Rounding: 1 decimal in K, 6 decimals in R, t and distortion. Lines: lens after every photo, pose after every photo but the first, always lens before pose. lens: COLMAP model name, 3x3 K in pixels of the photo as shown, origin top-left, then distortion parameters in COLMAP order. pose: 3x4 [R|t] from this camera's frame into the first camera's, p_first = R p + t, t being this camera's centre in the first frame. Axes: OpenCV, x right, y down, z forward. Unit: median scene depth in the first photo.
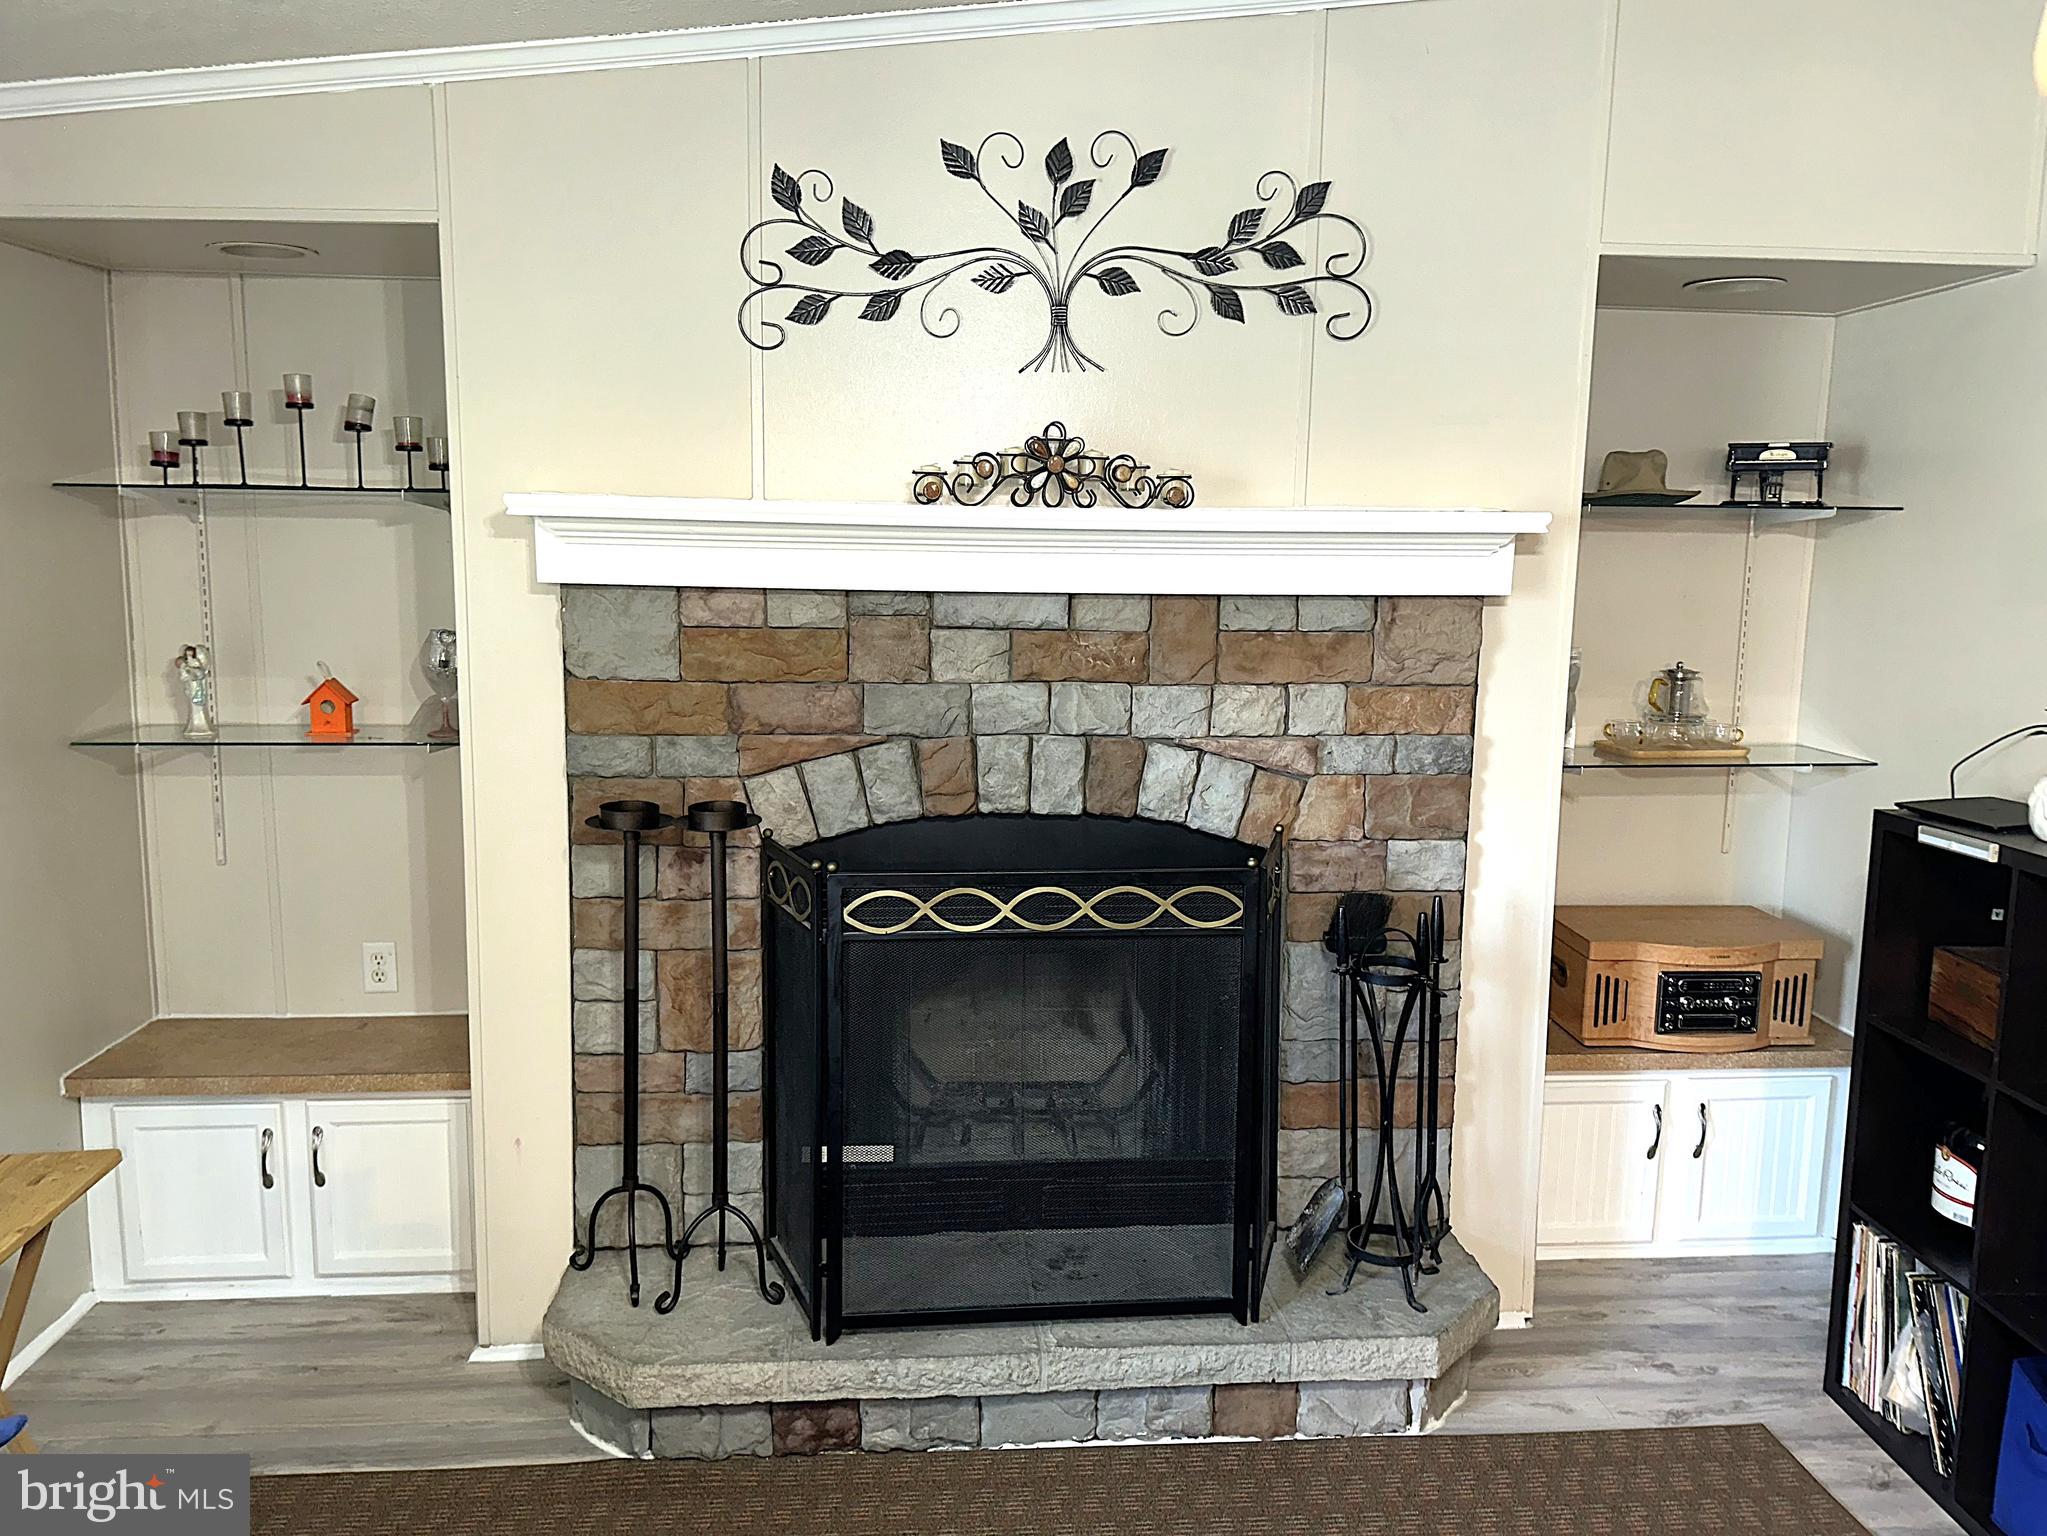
lens RADIAL K [[1490.4, 0, 1023.5], [0, 1490.4, 768.0], [0, 0, 1]] dist [0.189556, -0.373225]
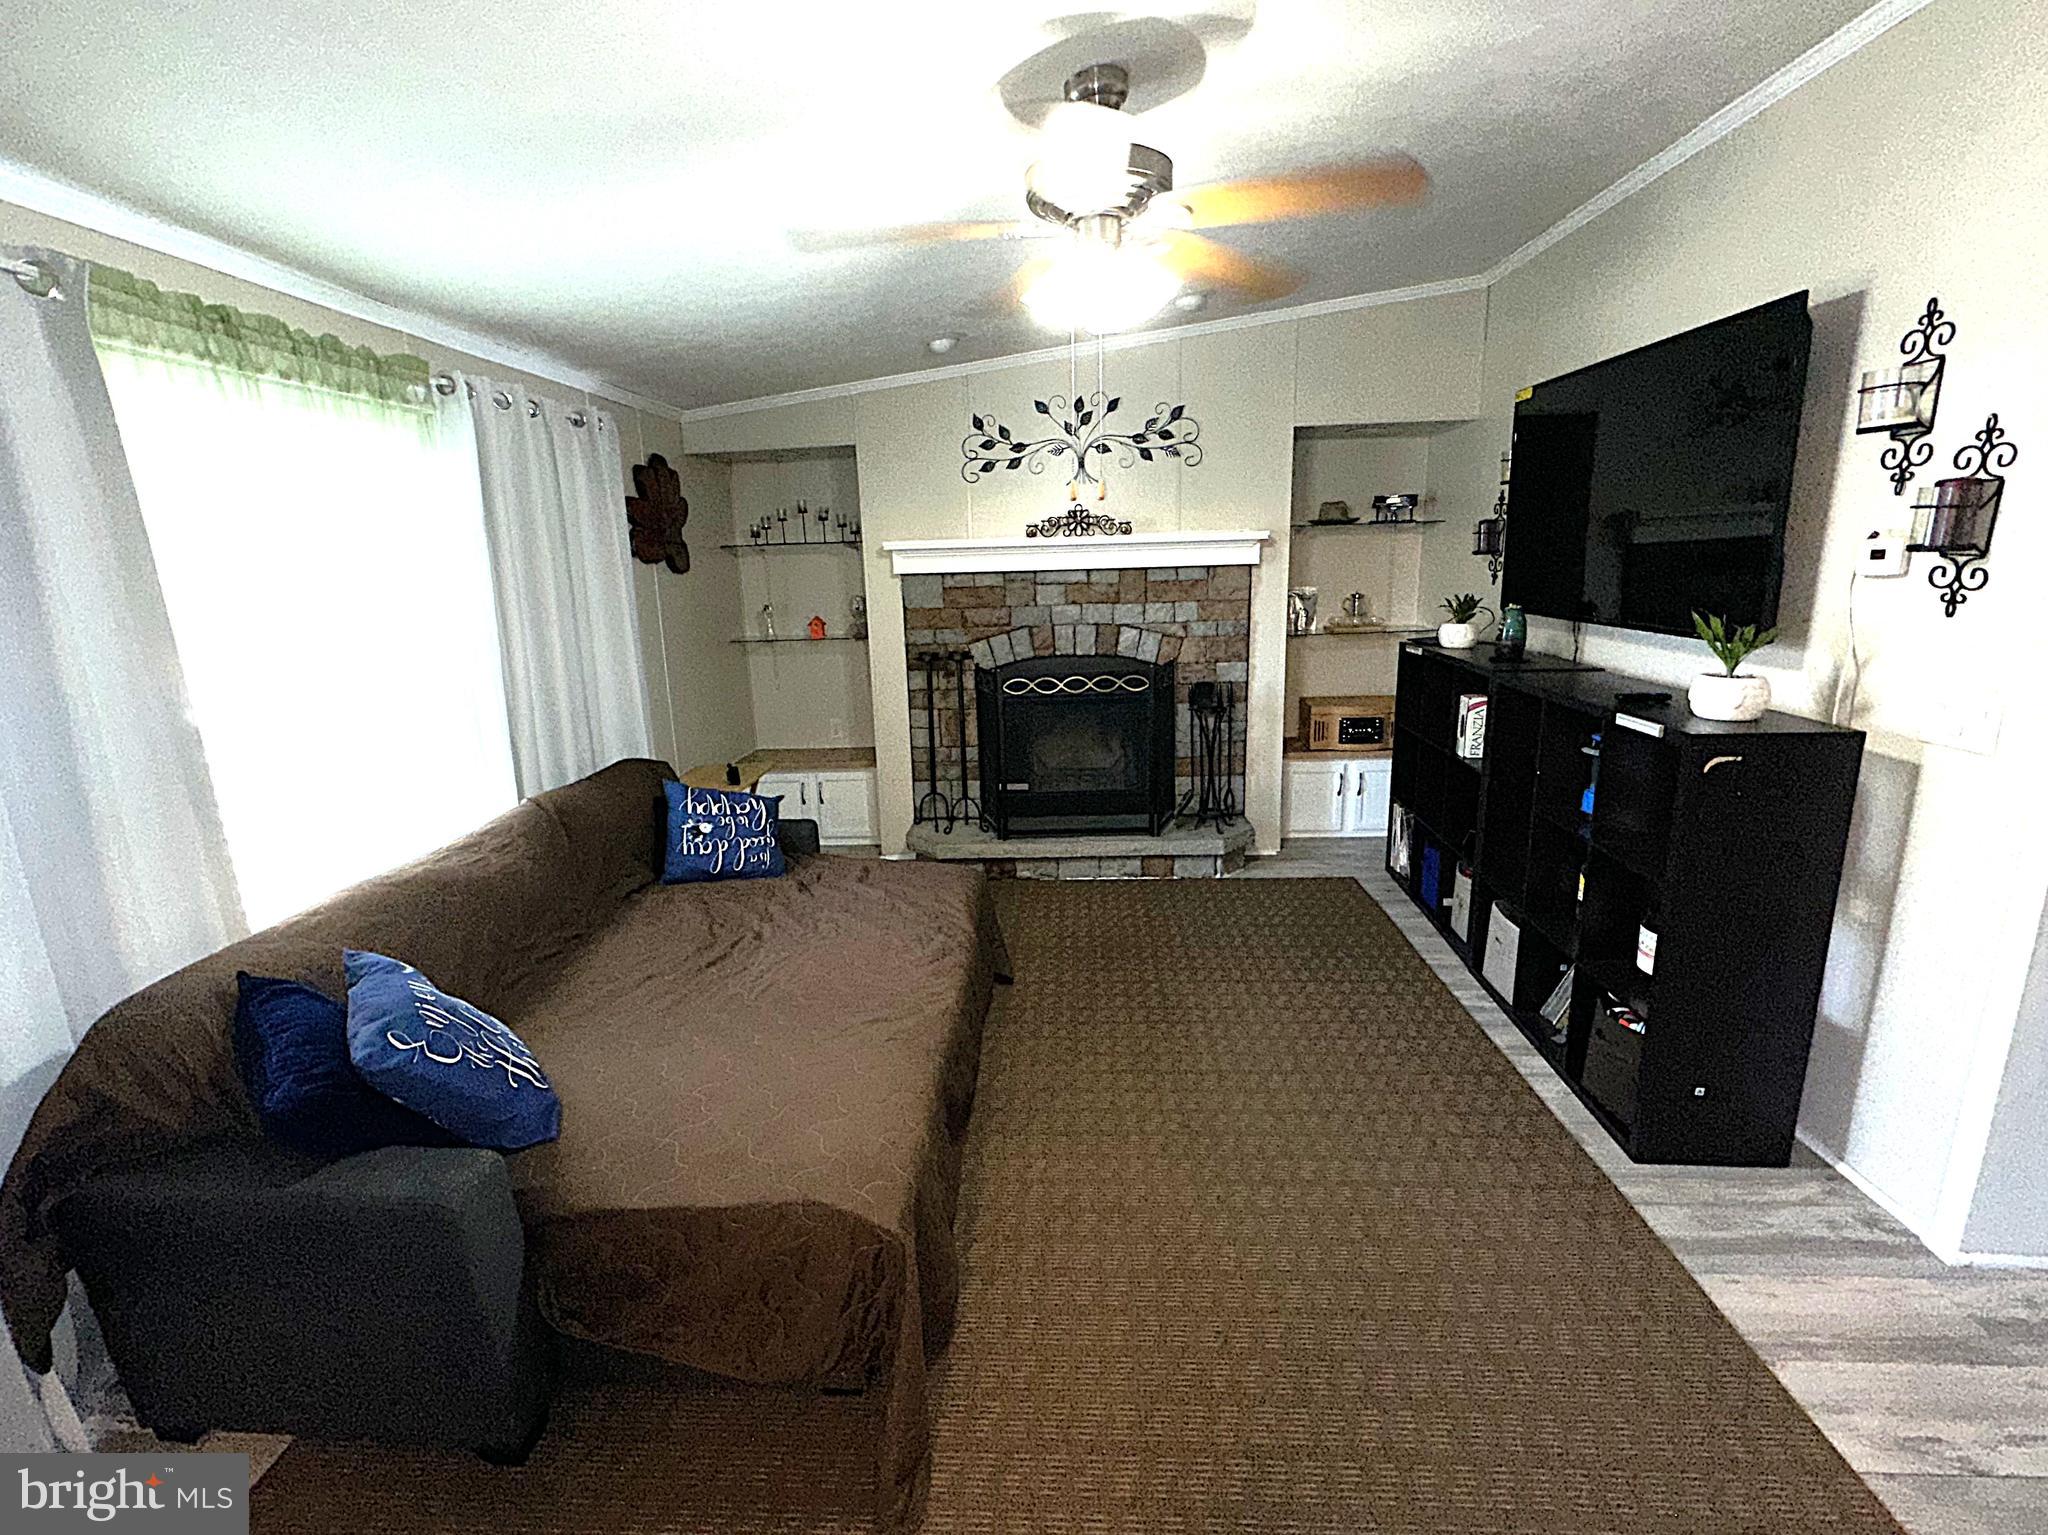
lens RADIAL K [[890.1, 0, 1024.0], [0, 890.1, 767.5], [0, 0, 1]] dist [0.001067, 0.000030]
pose [[0.990732, -0.012285, -0.135275, 0.125883], [0.024092, 0.996004, 0.085999, 0.092059], [0.133678, -0.088461, 0.987069, -0.580536]]
